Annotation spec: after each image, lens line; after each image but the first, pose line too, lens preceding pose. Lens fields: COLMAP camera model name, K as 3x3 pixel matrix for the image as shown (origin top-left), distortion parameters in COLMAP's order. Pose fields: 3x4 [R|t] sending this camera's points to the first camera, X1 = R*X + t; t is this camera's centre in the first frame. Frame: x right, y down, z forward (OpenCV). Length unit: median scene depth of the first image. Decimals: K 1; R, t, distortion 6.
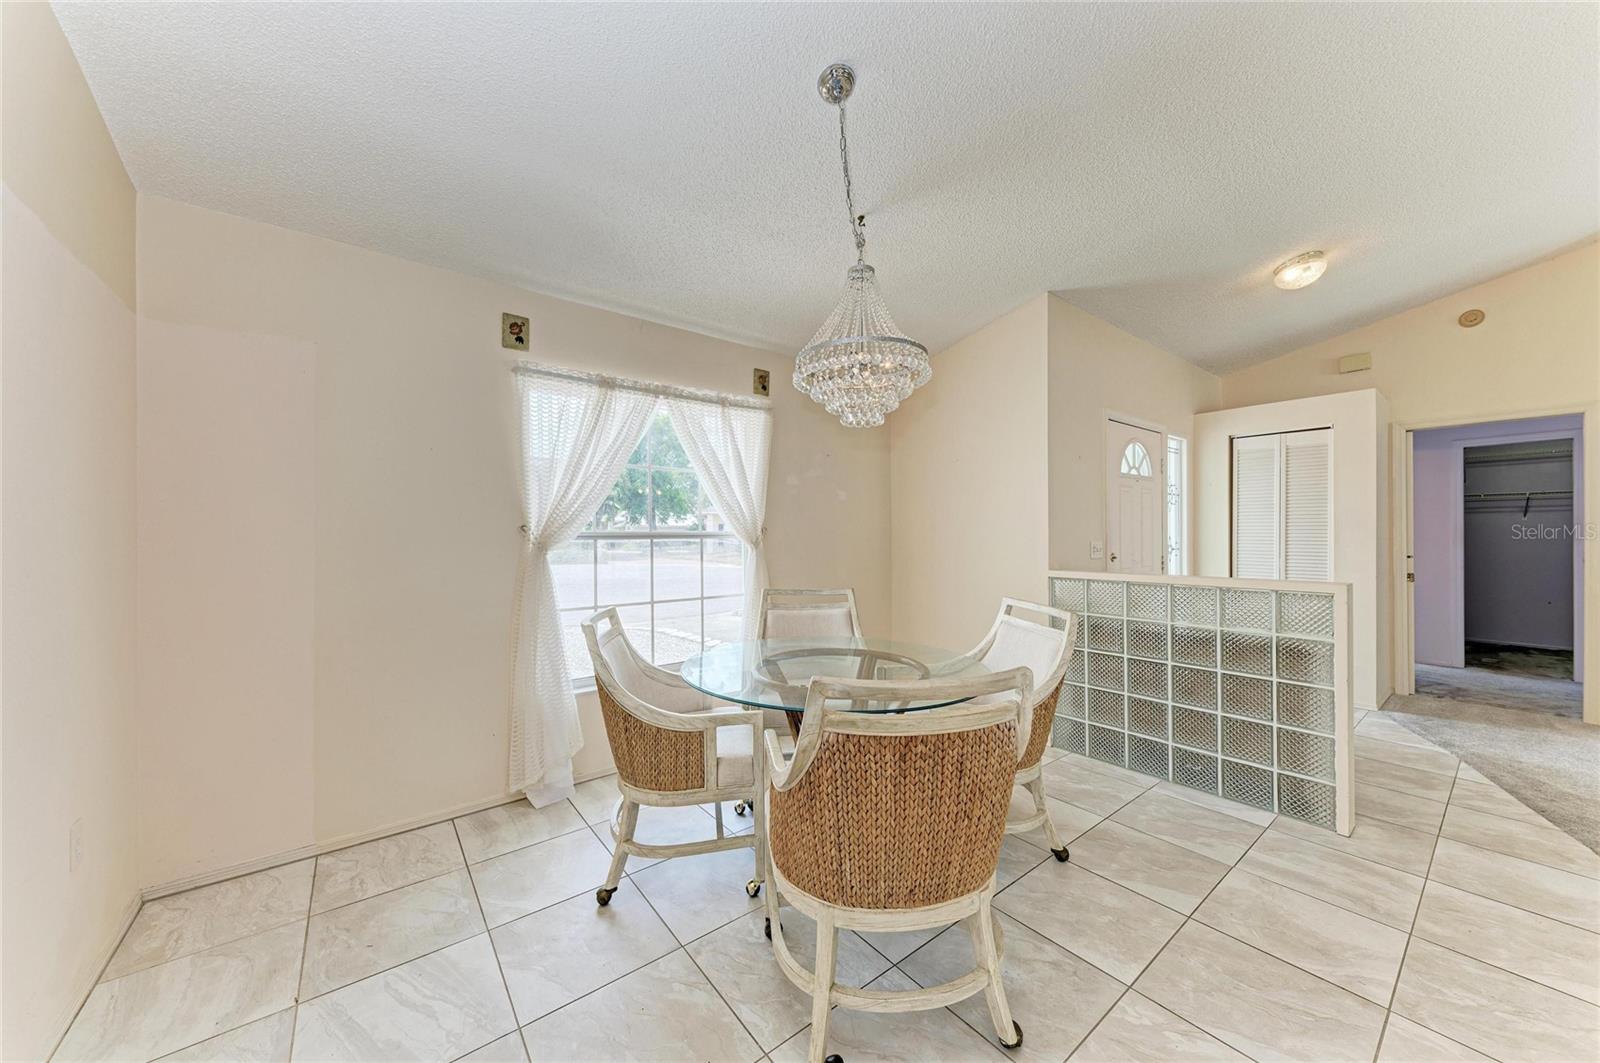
lens RADIAL K [[559.0, 0, 805.3], [0, 559.0, 528.0], [0, 0, 1]] dist [0.016098, -0.004278]
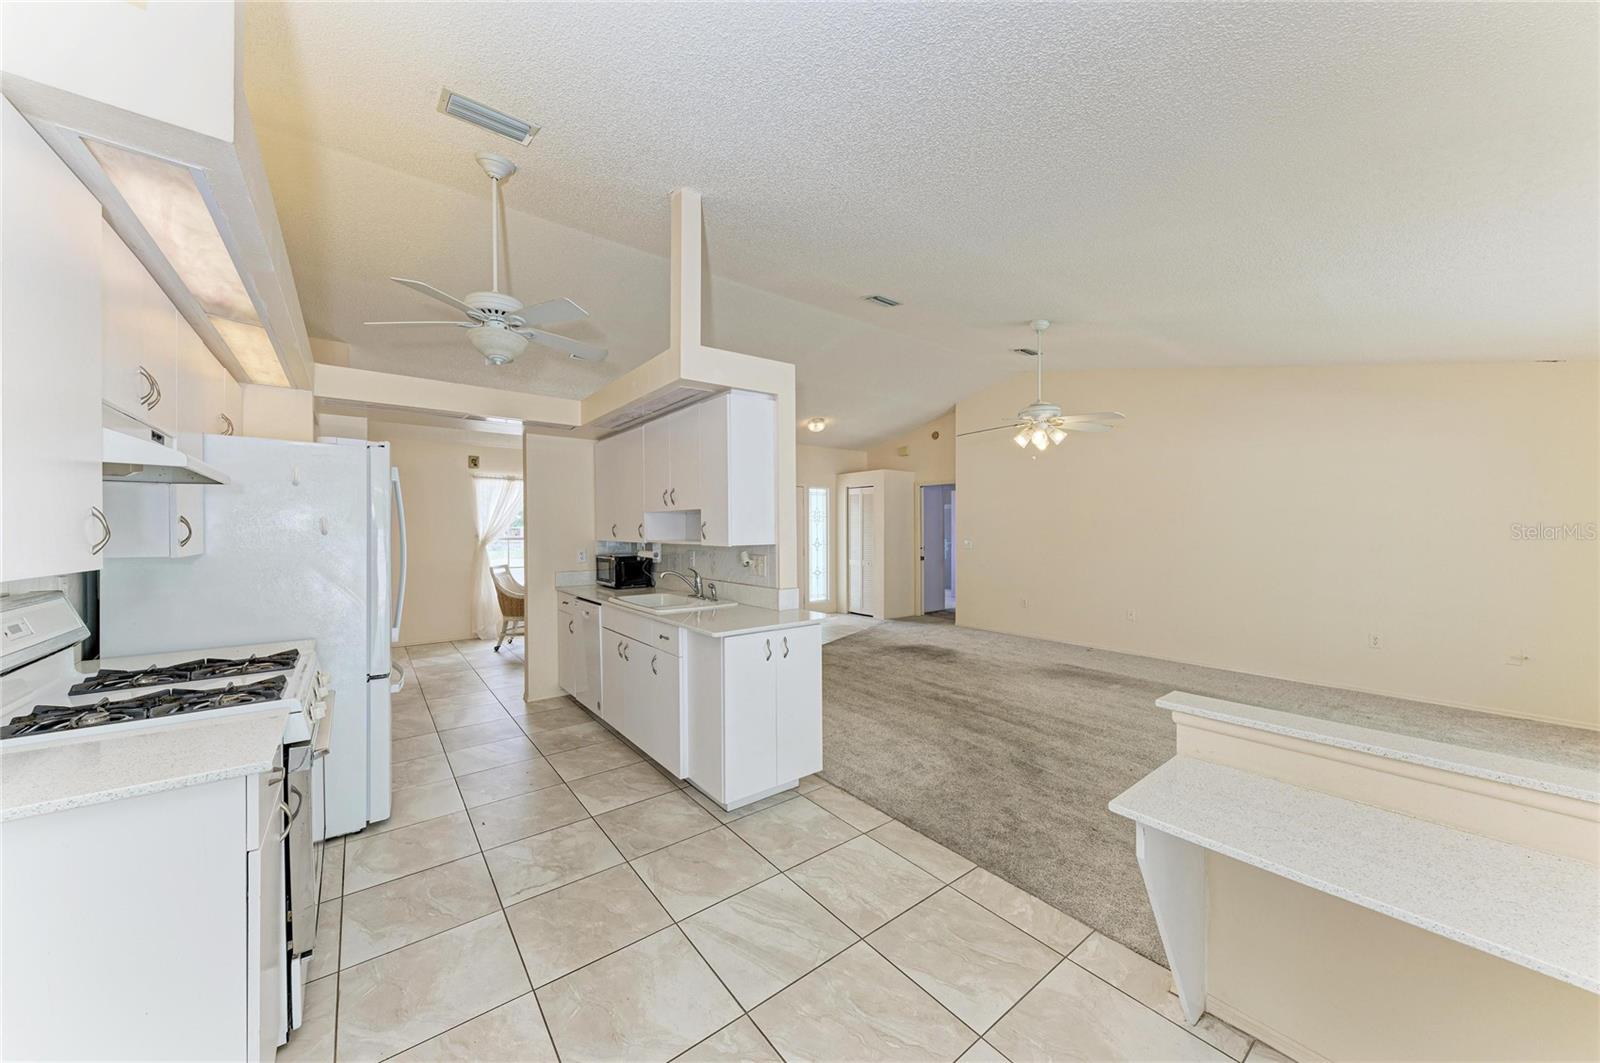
lens RADIAL K [[559.0, 0, 801.4], [0, 559.0, 533.4], [0, 0, 1]] dist [0.016098, -0.004278]
pose [[0.999995, 0.001441, -0.002842, 0.880881], [-0.001390, 0.999841, 0.017757, -0.053607], [0.002867, -0.017753, 0.999838, -1.398029]]
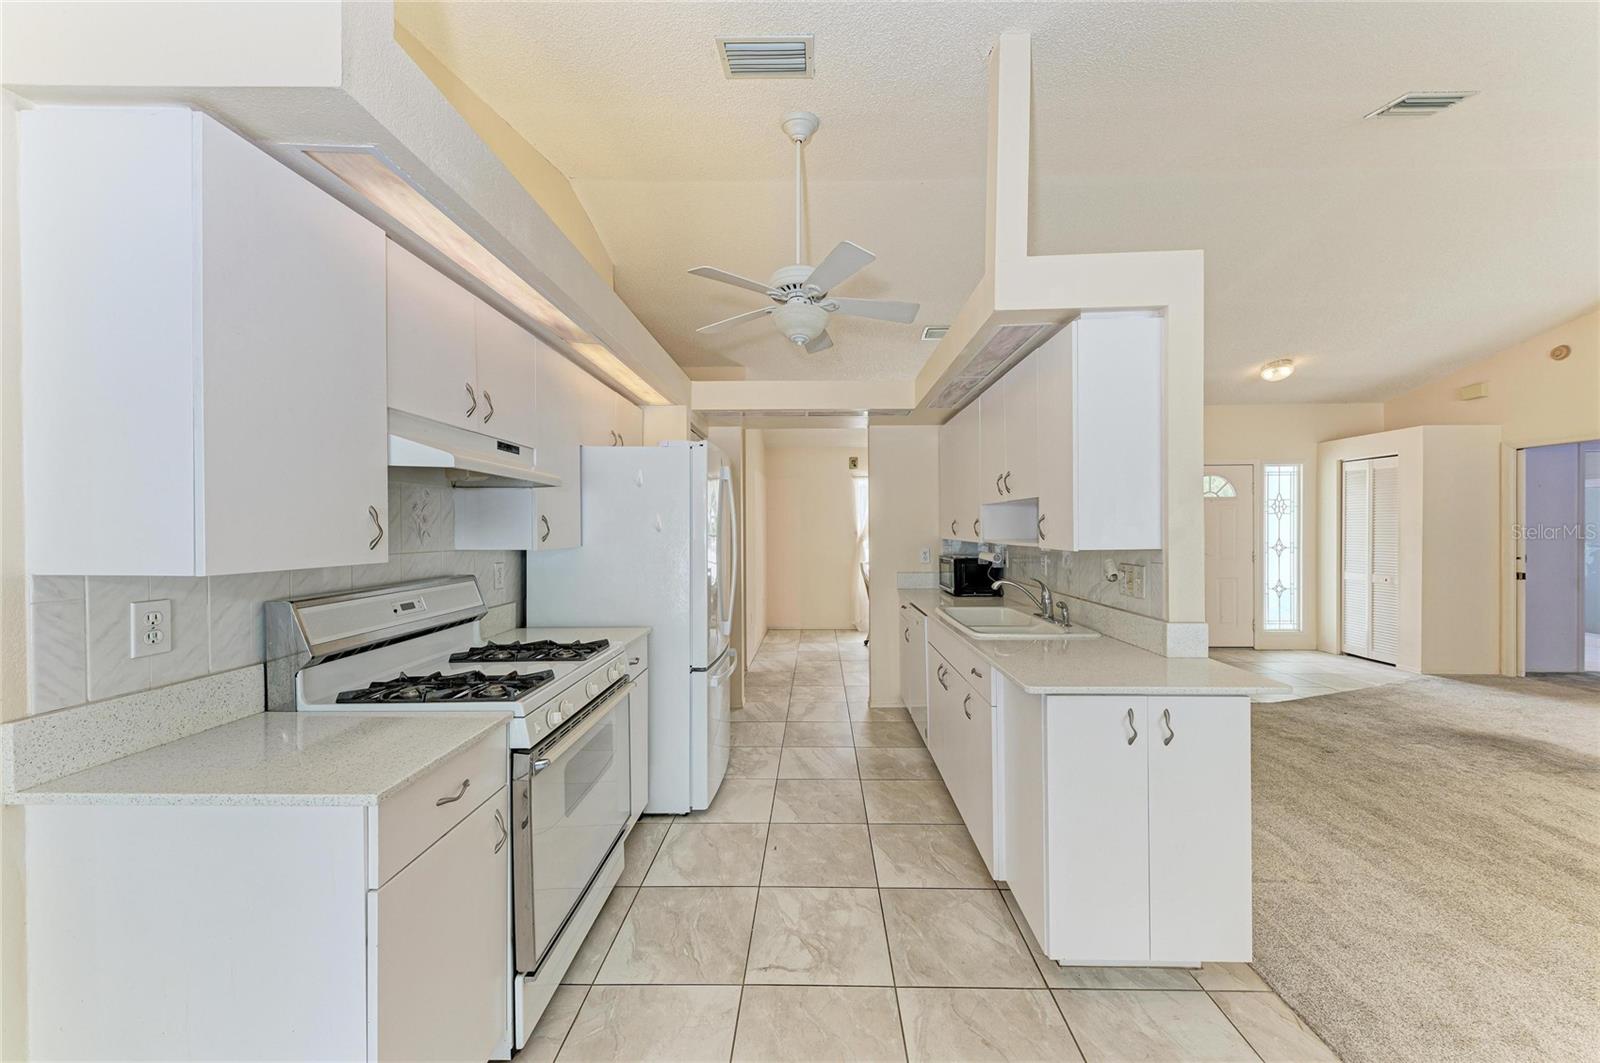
lens RADIAL K [[559.0, 0, 814.5], [0, 559.0, 533.5], [0, 0, 1]] dist [0.016098, -0.004278]
pose [[0.778592, 0.006900, -0.627492, 0.926129], [0.008230, 0.999741, 0.021206, -0.049969], [0.627476, -0.021675, 0.778334, -1.107288]]
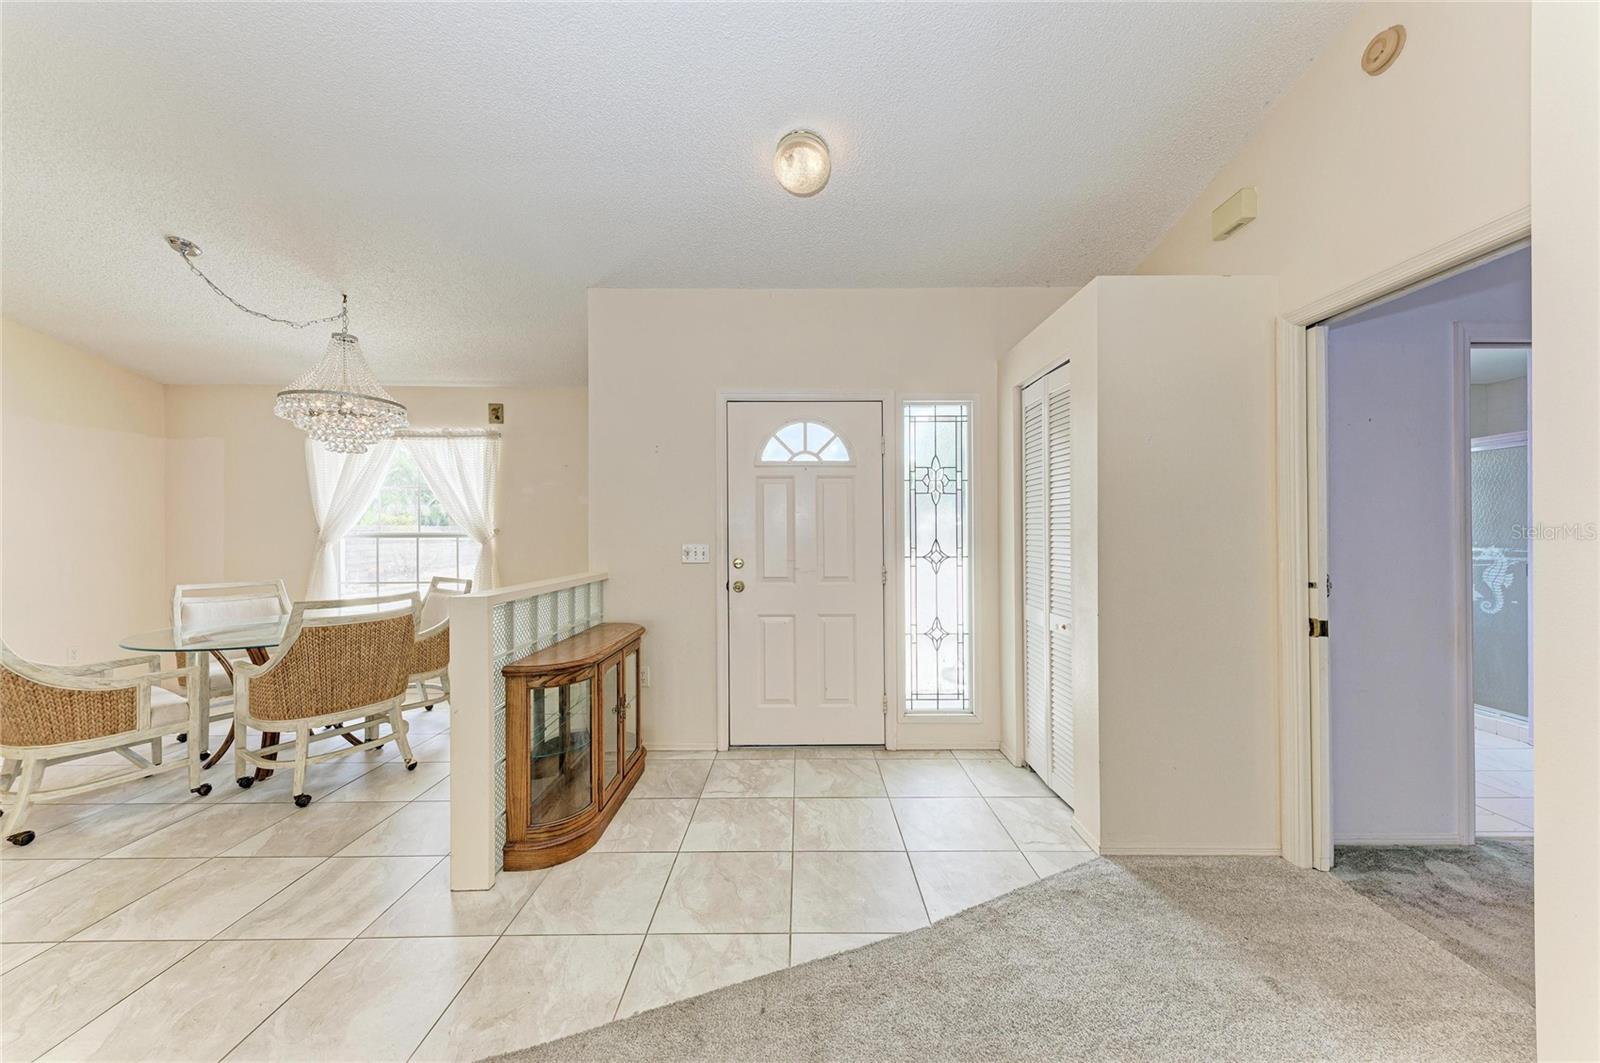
lens RADIAL K [[559.0, 0, 802.4], [0, 559.0, 531.9], [0, 0, 1]] dist [0.016098, -0.004278]
pose [[0.789193, 0.001710, -0.614143, 1.403936], [0.006401, 0.999919, 0.011010, -0.005127], [0.614112, -0.012621, 0.789118, 0.482939]]
